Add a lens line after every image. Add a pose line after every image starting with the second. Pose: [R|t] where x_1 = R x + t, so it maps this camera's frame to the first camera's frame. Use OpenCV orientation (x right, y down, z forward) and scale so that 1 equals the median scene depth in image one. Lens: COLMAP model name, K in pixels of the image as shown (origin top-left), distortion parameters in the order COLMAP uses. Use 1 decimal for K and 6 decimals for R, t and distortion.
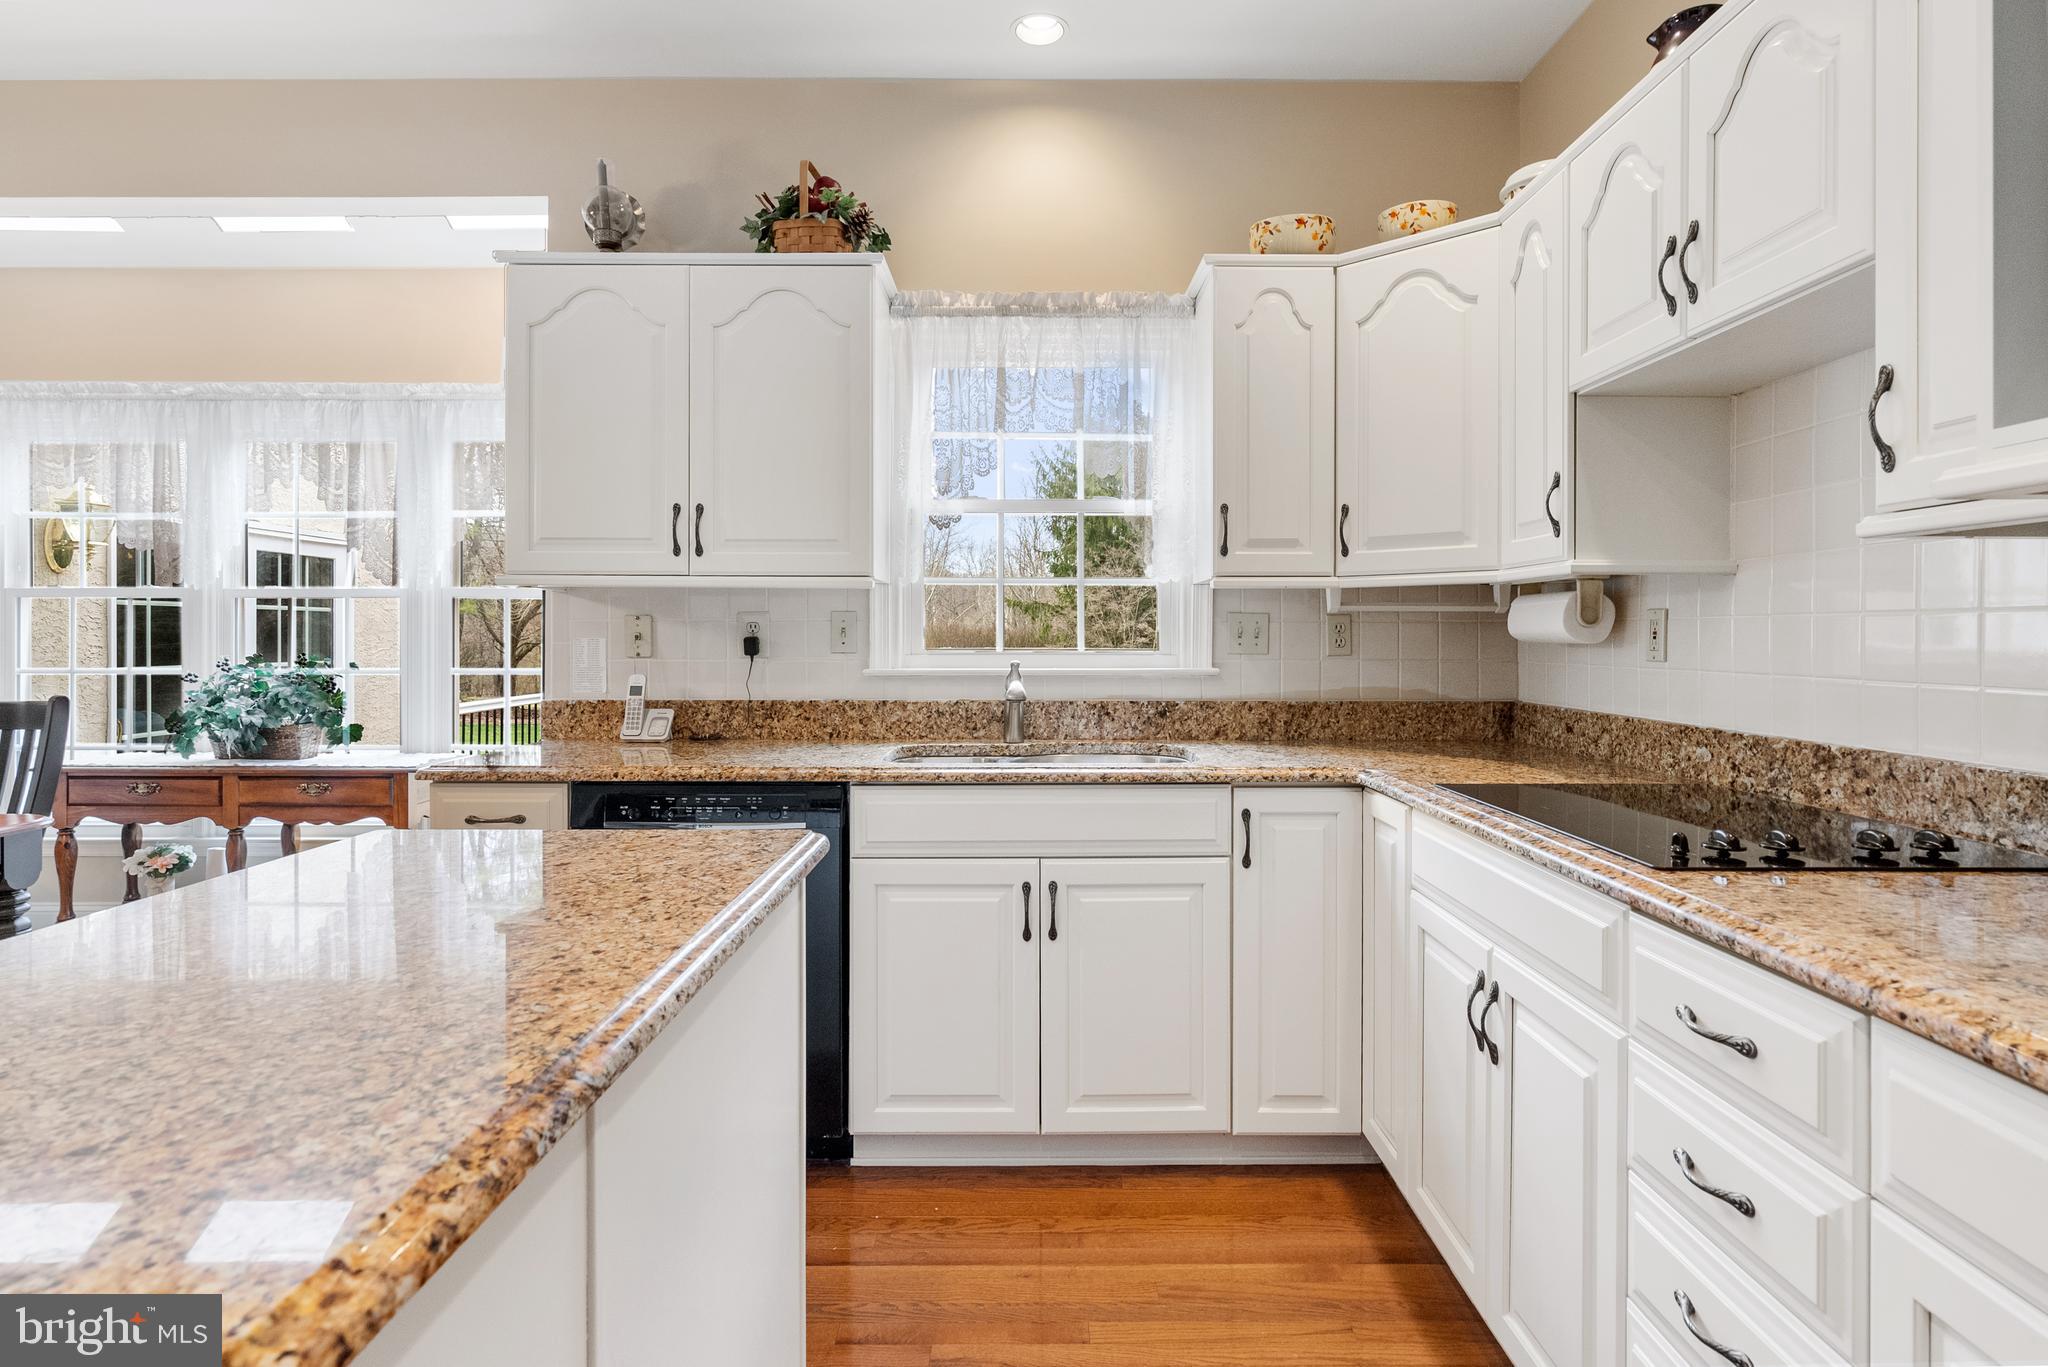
lens RADIAL K [[1078.2, 0, 1044.9], [0, 1078.2, 637.5], [0, 0, 1]] dist [-0.007274, 0.001695]
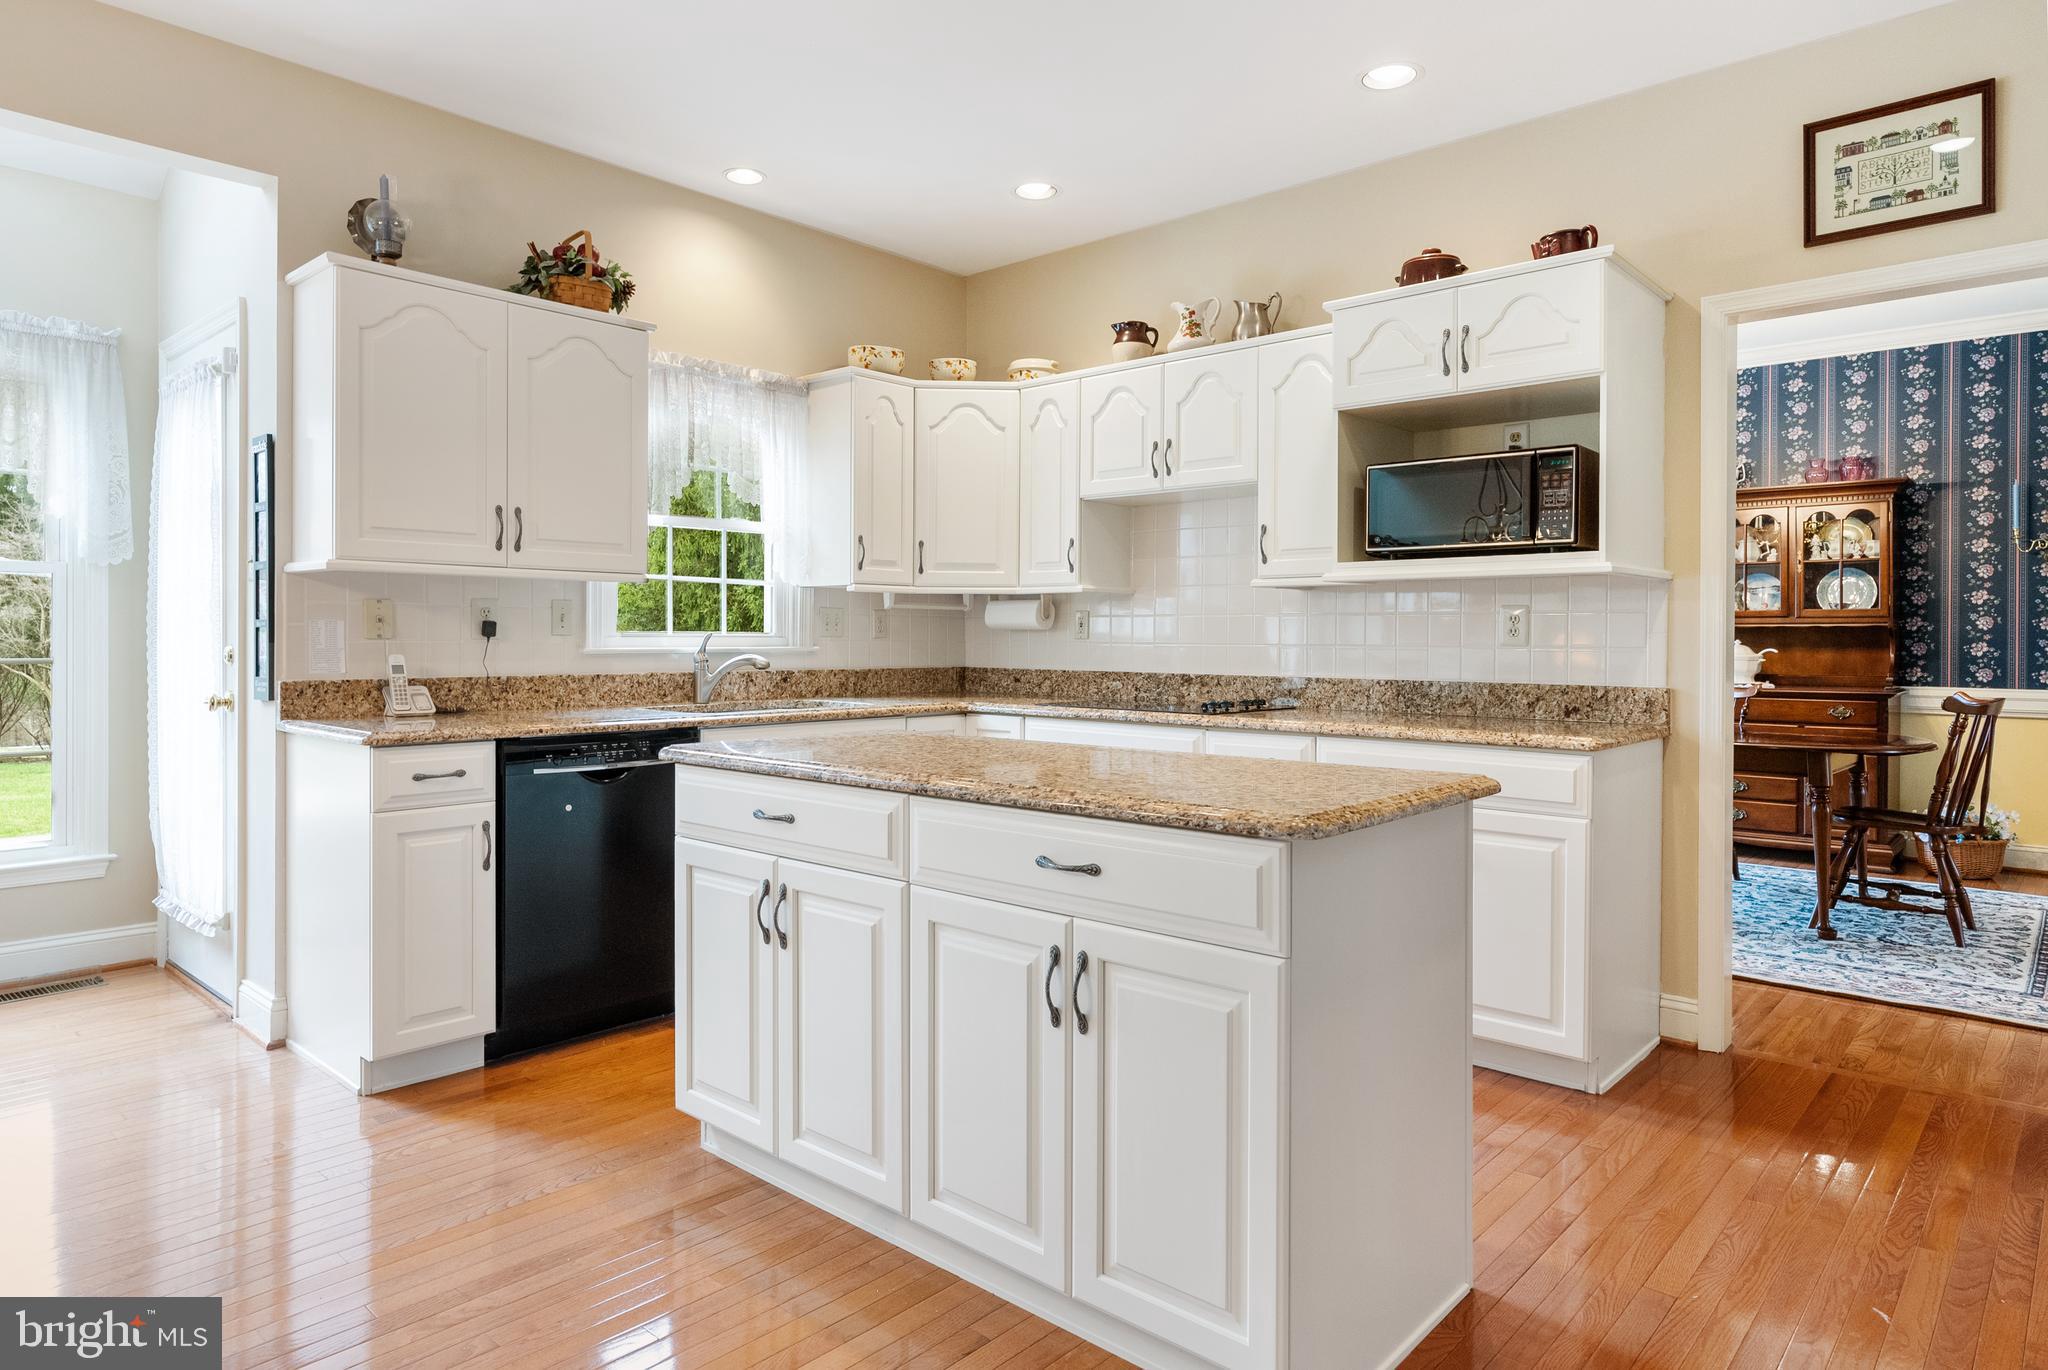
lens RADIAL K [[1235.2, 0, 1012.7], [0, 1235.2, 641.3], [0, 0, 1]] dist [-0.005335, -0.002665]
pose [[0.673848, -0.000670, 0.738870, -0.877321], [-0.003304, 0.999987, 0.003921, 0.014453], [-0.738863, -0.005083, 0.673837, -0.287000]]
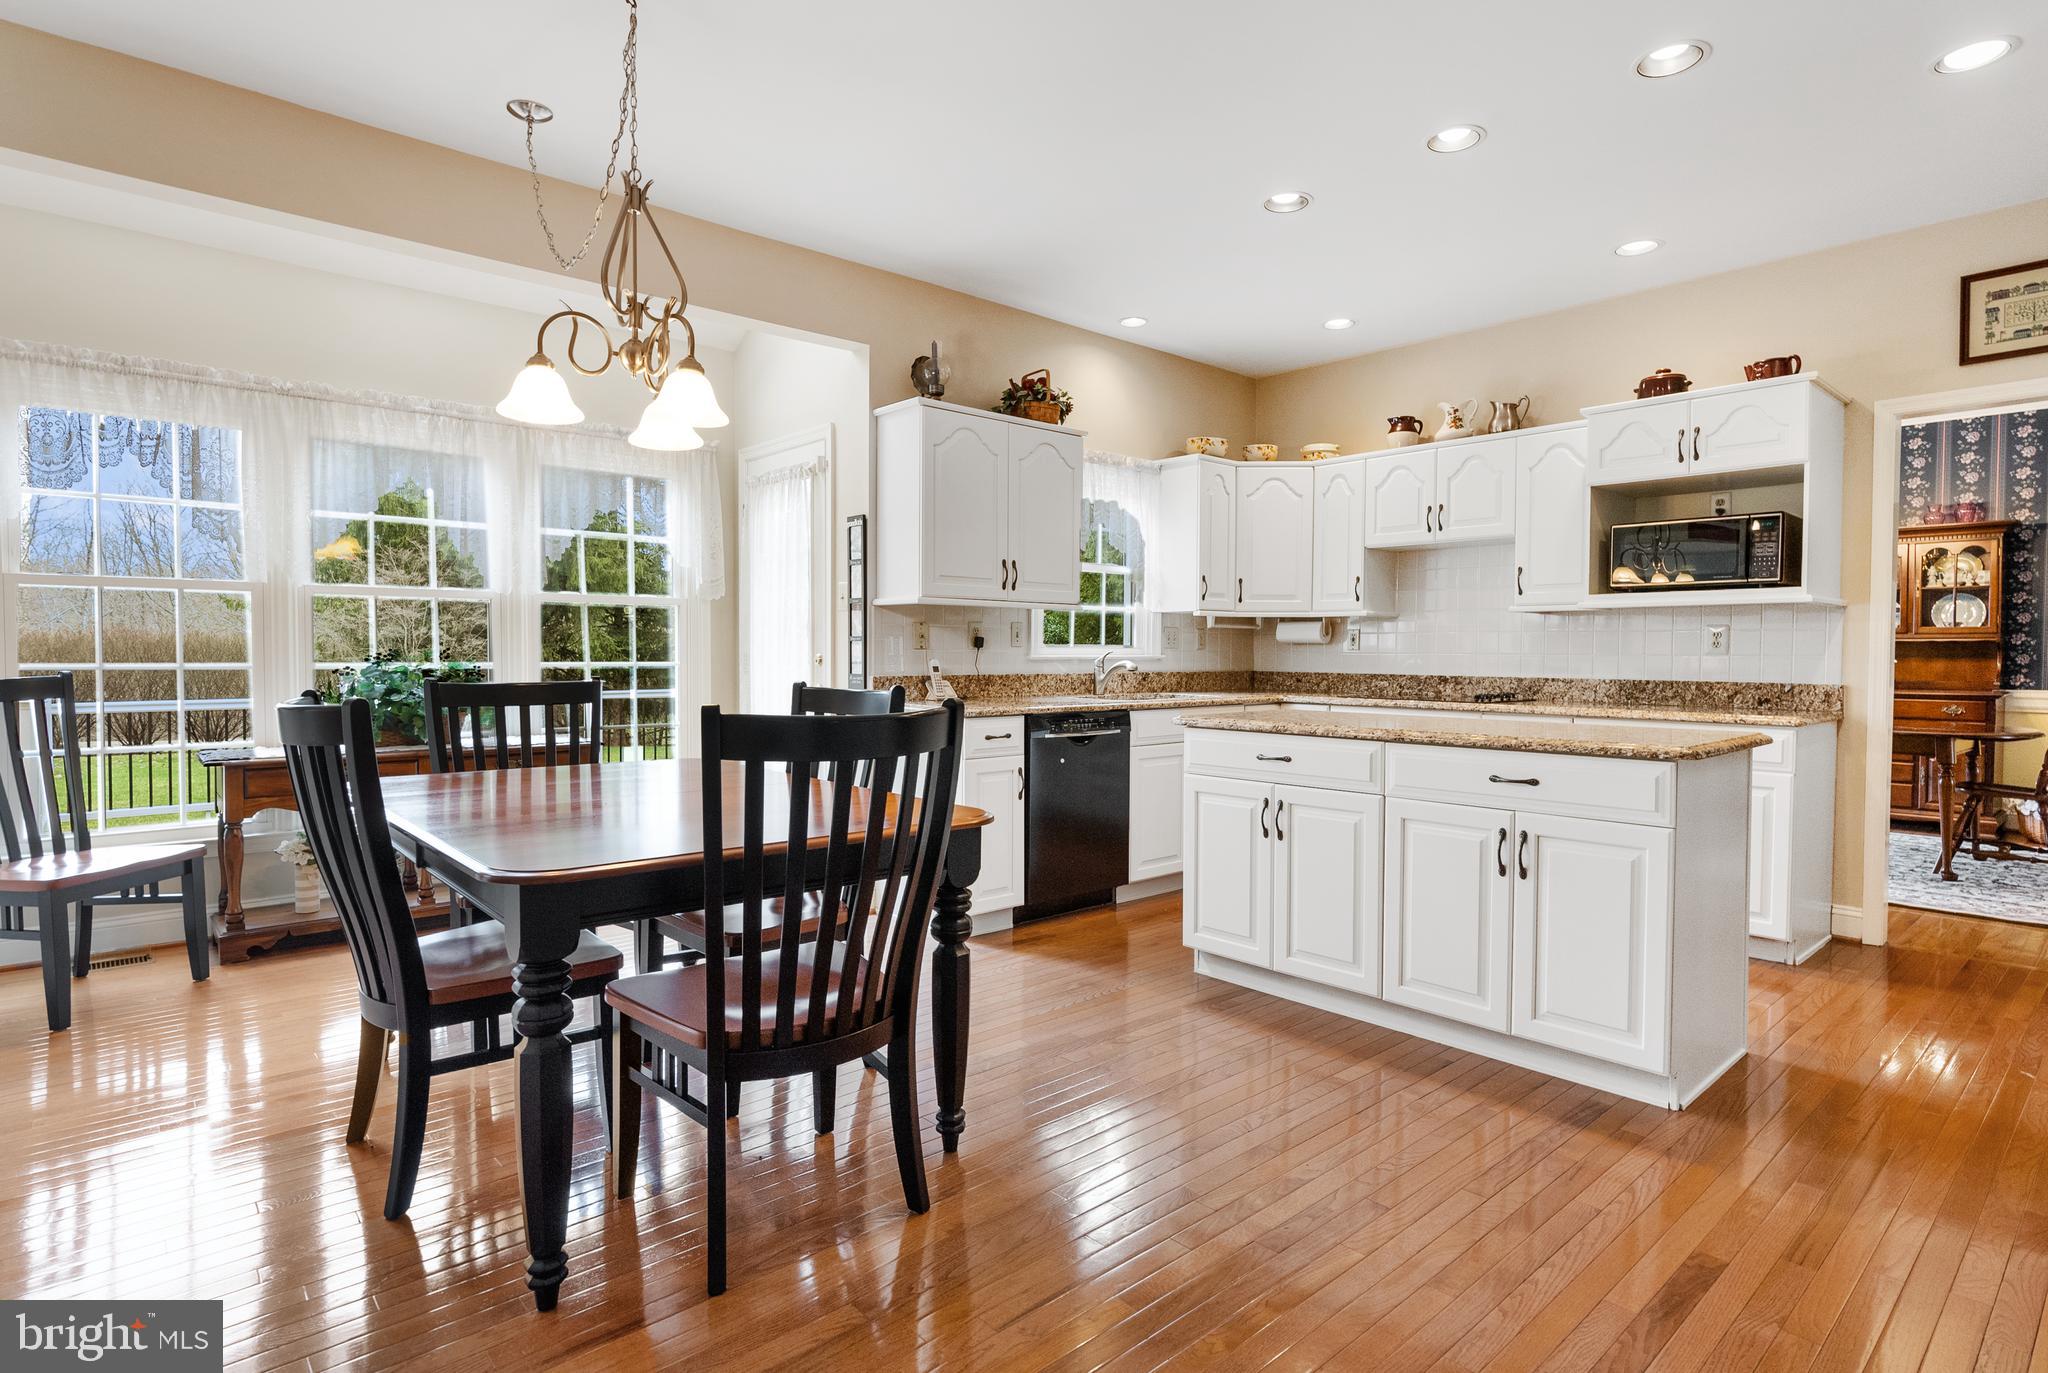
lens RADIAL K [[1078.2, 0, 1006.2], [0, 1078.2, 679.5], [0, 0, 1]] dist [-0.007274, 0.001695]
pose [[0.749446, -0.014818, 0.661900, -1.376559], [-0.003816, 0.999636, 0.026699, 0.021200], [-0.662055, -0.022535, 0.749117, -0.288687]]
